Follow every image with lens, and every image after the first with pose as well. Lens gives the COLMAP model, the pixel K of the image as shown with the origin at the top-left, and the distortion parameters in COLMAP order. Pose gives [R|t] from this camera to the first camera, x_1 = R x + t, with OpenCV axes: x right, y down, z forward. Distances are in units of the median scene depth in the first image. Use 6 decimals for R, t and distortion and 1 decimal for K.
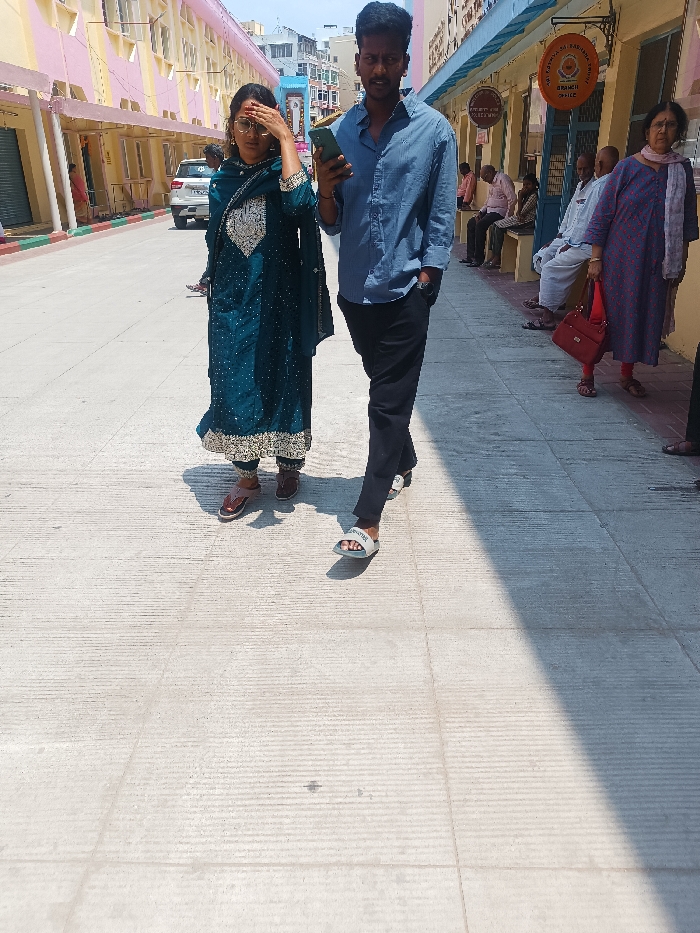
lens RADIAL K [[666.4, 0, 334.8], [0, 666.4, 469.1], [0, 0, 1]] dist [0.001414, 0.000441]
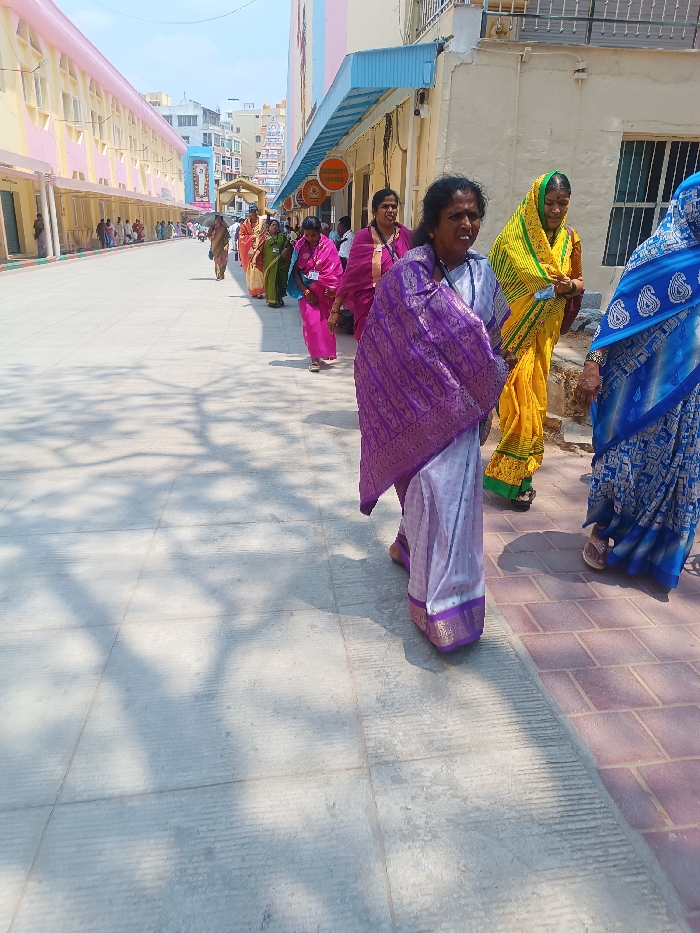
lens RADIAL K [[693.6, 0, 350.0], [0, 693.6, 466.5], [0, 0, 1]] dist [-0.010767, -0.002891]
pose [[0.988158, -0.008984, 0.153179, 0.006554], [0.023142, 0.995591, -0.090896, 0.067930], [-0.151687, 0.093365, 0.984009, -0.150284]]
